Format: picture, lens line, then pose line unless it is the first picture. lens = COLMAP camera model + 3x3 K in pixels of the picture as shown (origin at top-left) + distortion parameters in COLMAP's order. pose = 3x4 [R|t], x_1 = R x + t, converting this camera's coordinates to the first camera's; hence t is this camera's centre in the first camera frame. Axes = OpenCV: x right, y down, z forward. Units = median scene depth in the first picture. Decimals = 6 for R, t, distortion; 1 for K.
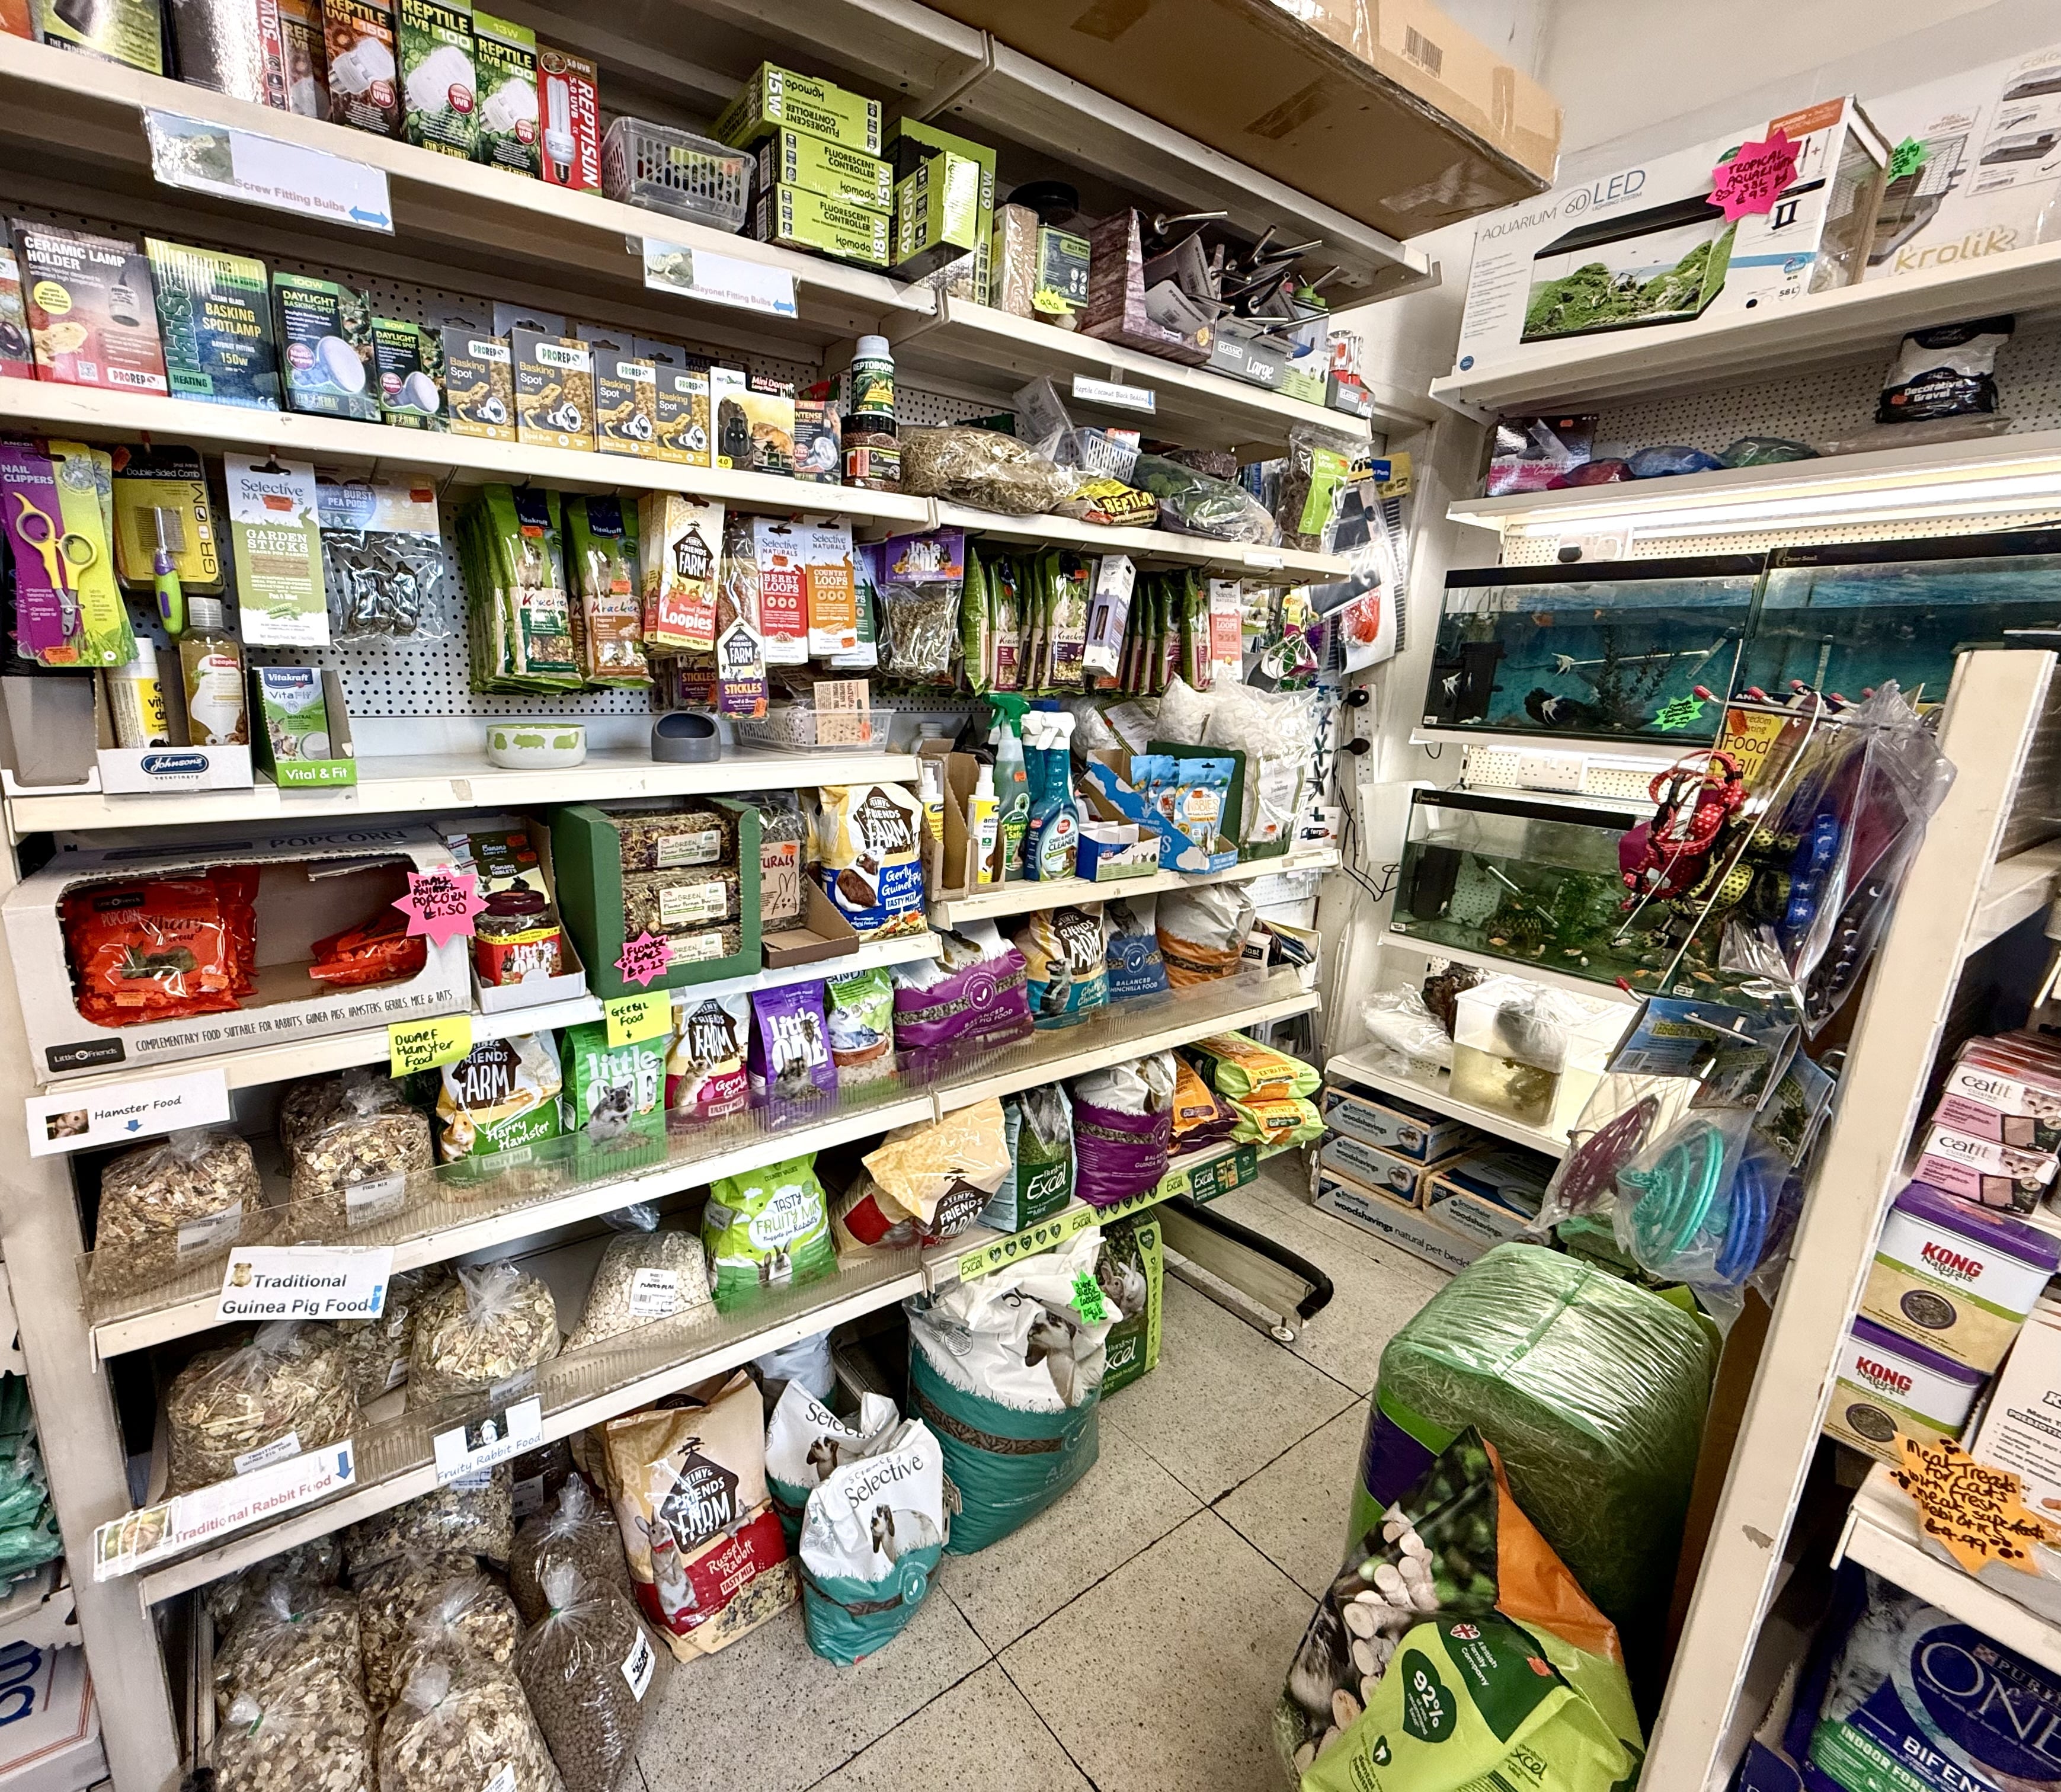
lens RADIAL K [[962.1, 0, 894.0], [0, 962.1, 899.7], [0, 0, 1]] dist [-0.003528, 0.000034]
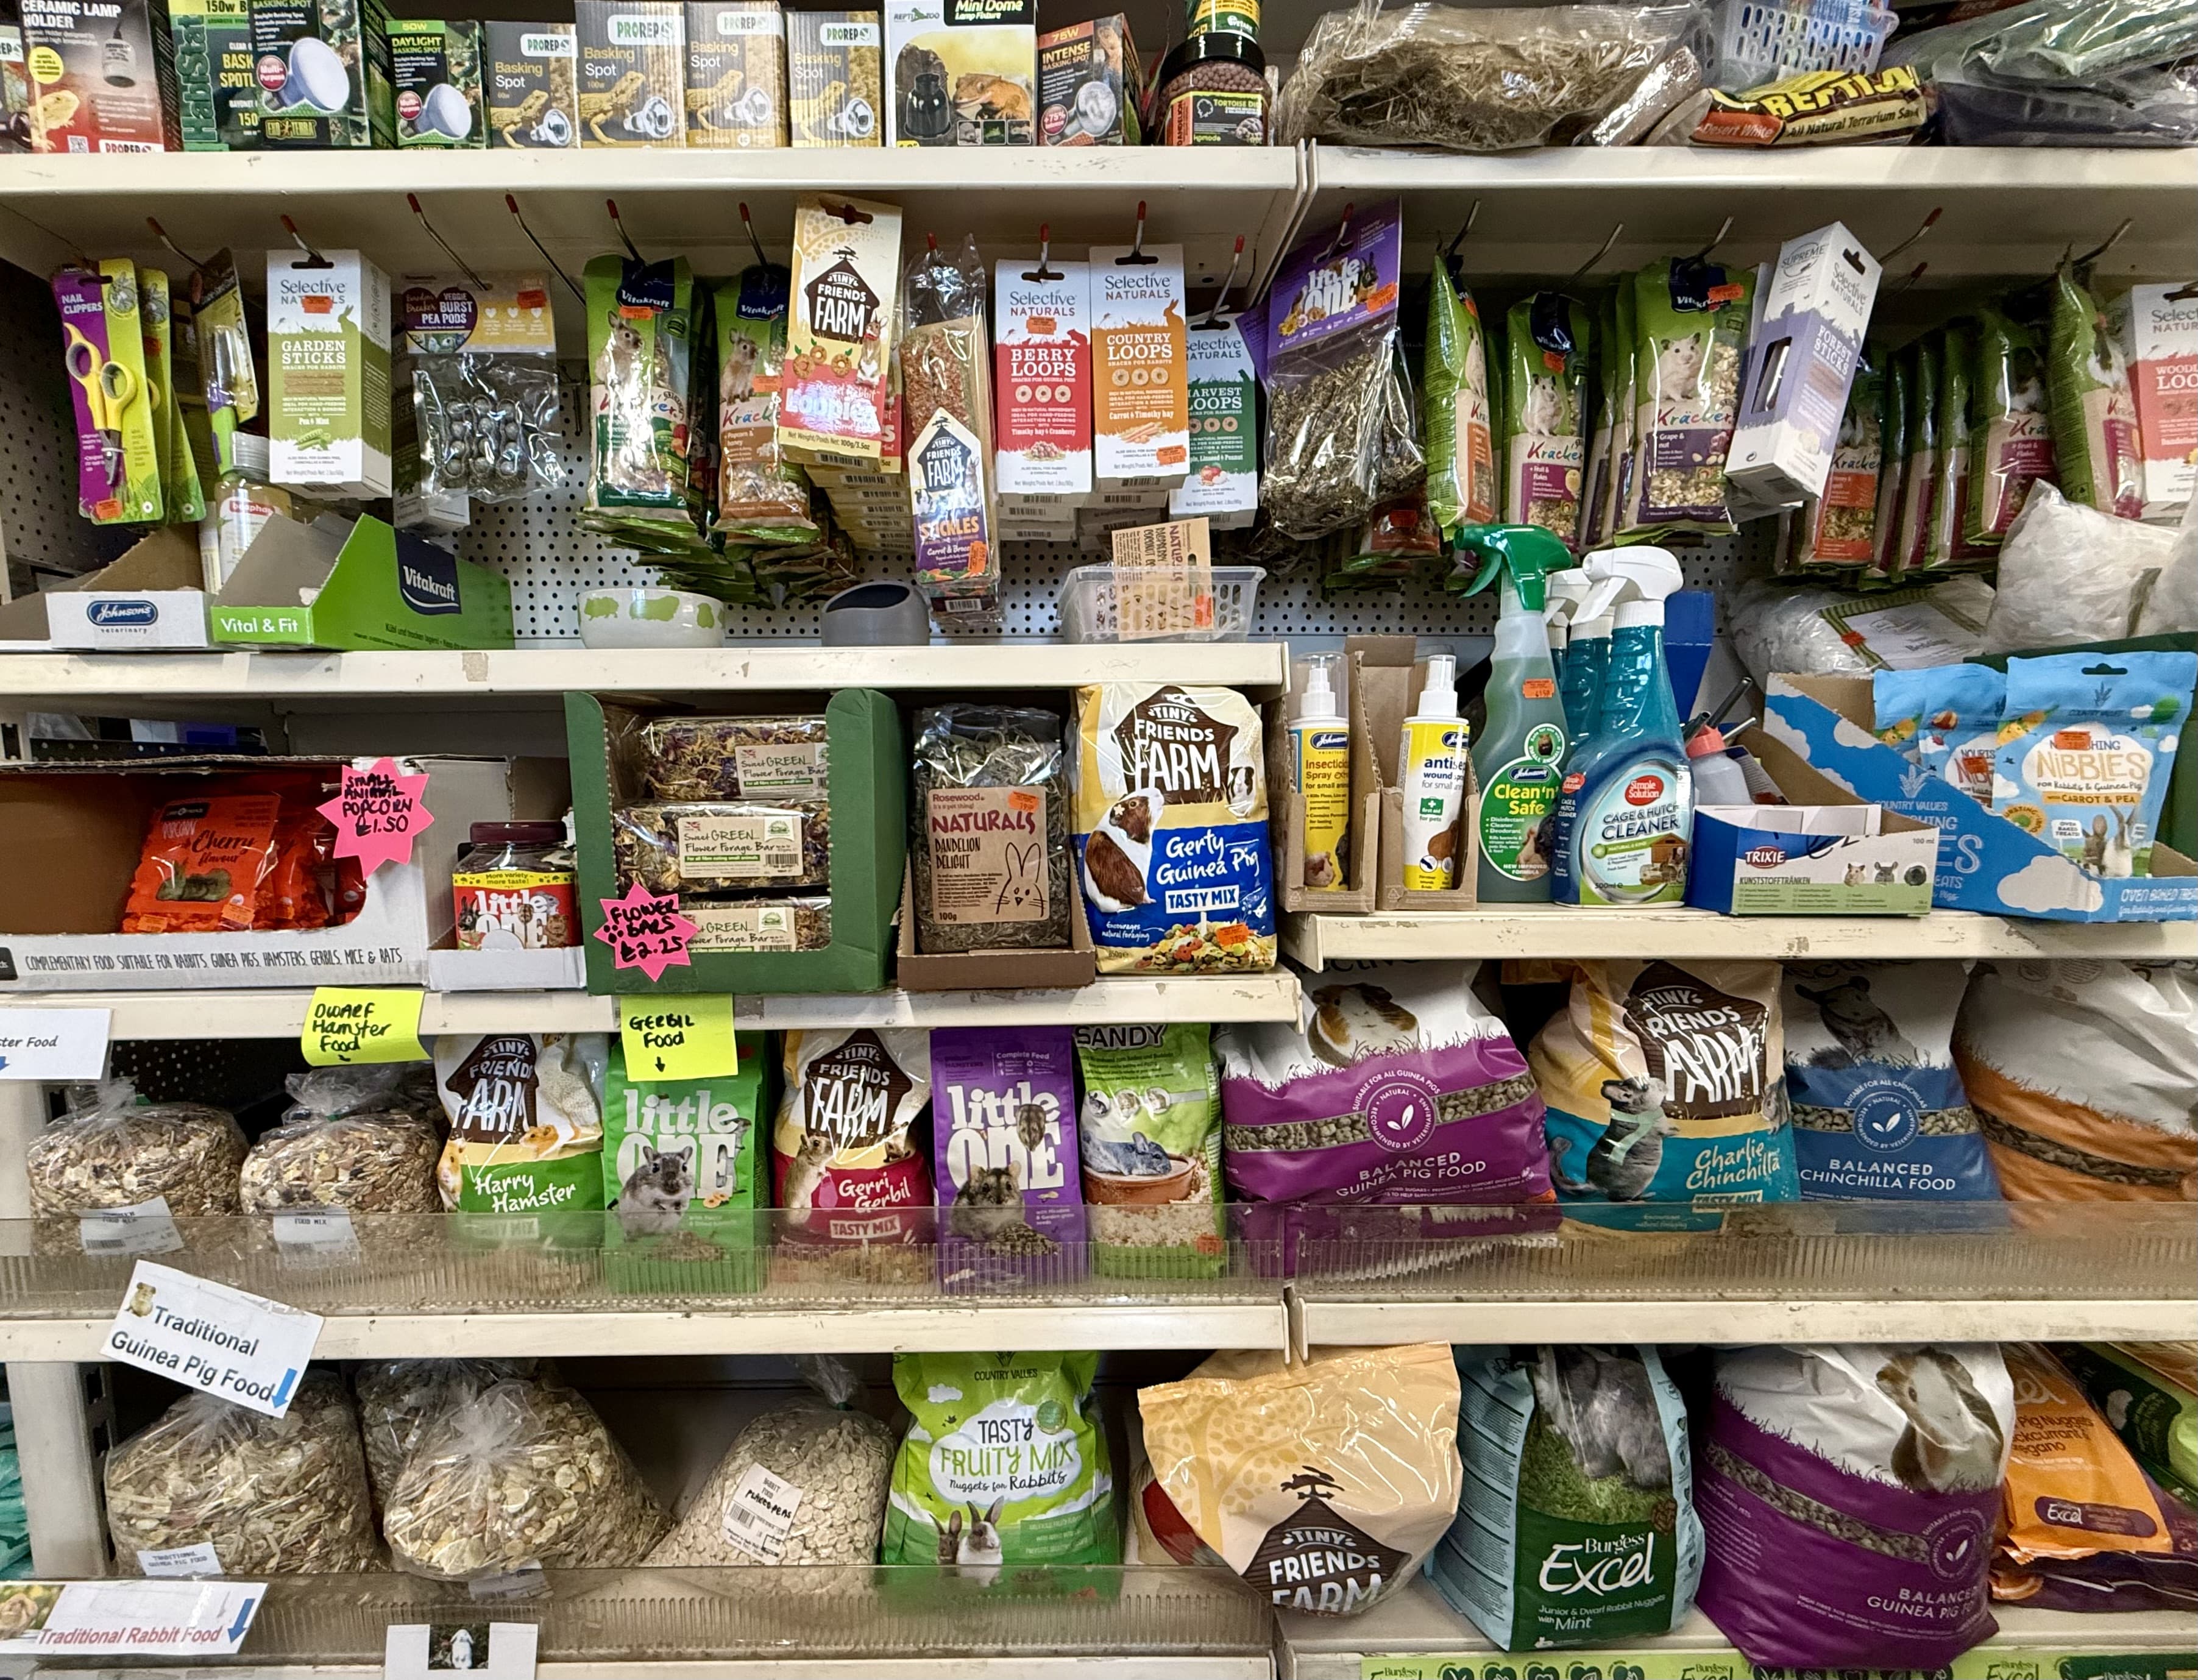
lens RADIAL K [[1010.0, 0, 1021.0], [0, 1010.0, 893.6], [0, 0, 1]] dist [-0.000233, 0.000108]
pose [[0.833920, 0.037373, -0.550618, 0.228368], [-0.103997, 0.990472, -0.090277, 0.058200], [0.541998, 0.132546, 0.829861, 0.503127]]
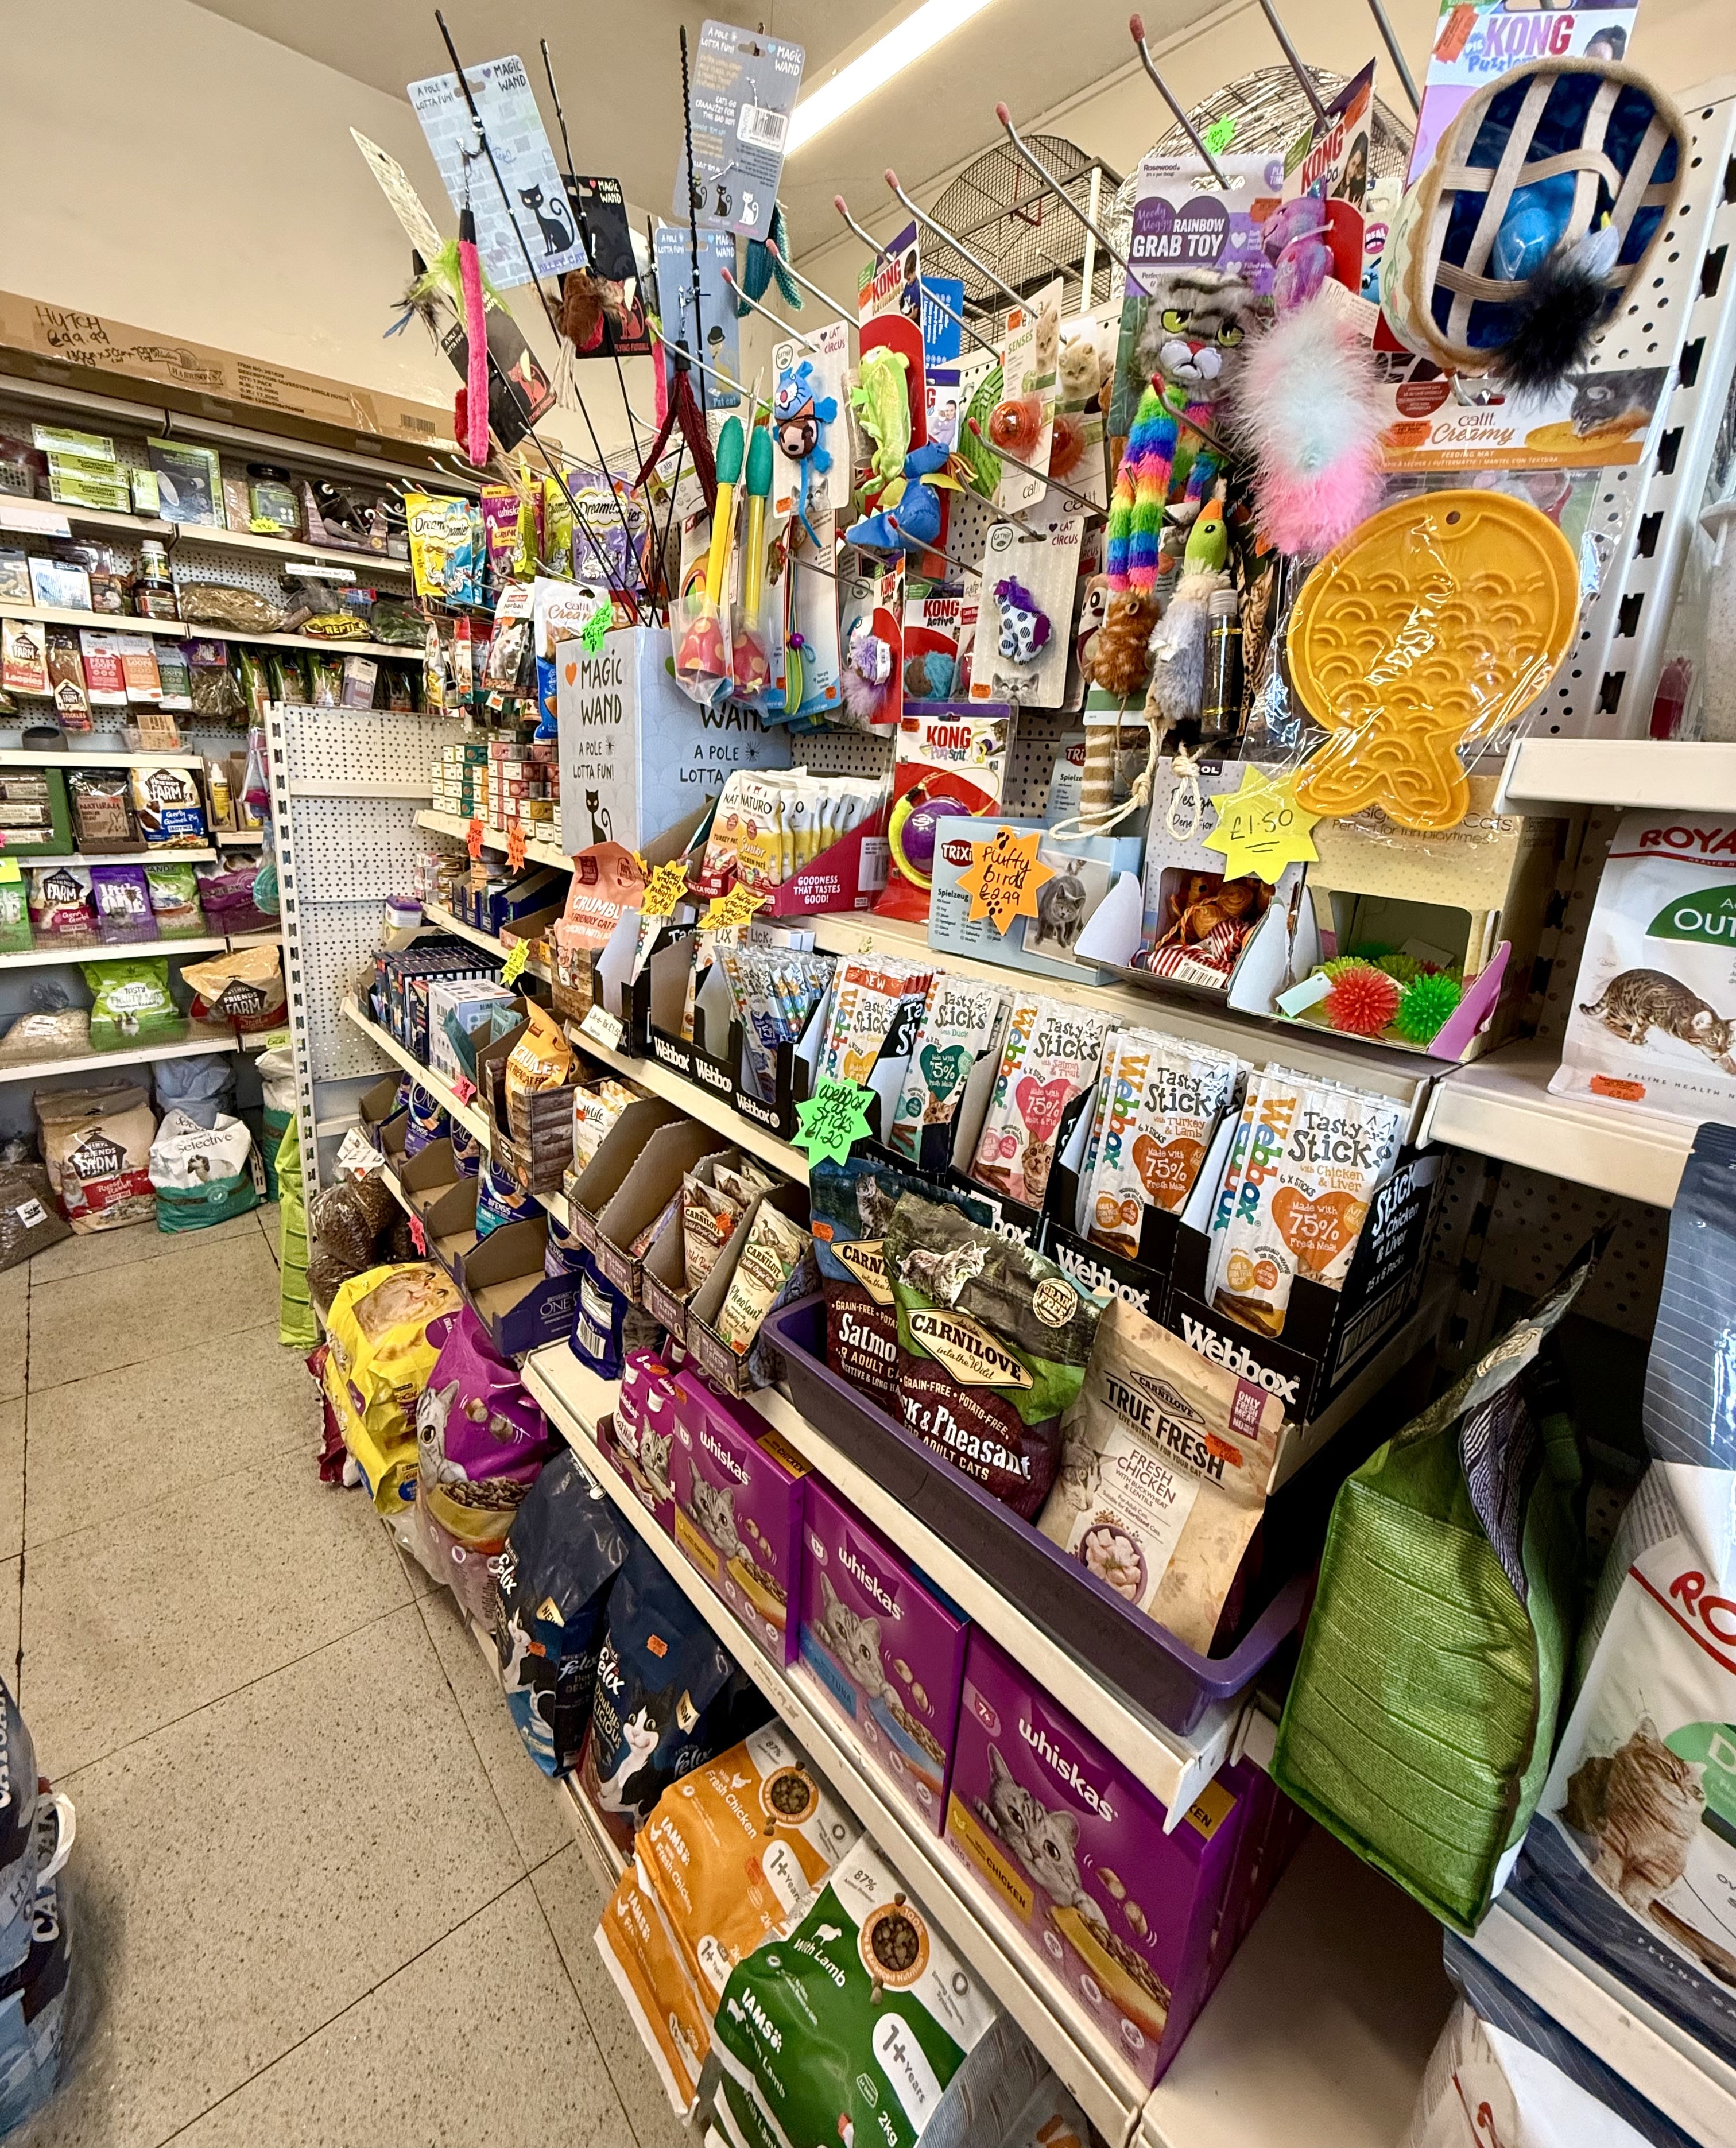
lens RADIAL K [[914.5, 0, 885.3], [0, 914.5, 988.6], [0, 0, 1]] dist [-0.005289, -0.000726]
pose [[0.989934, -0.002739, 0.141506, 1.185511], [0.000066, 0.999822, 0.018888, 0.297398], [-0.141532, -0.018689, 0.989757, -1.067199]]
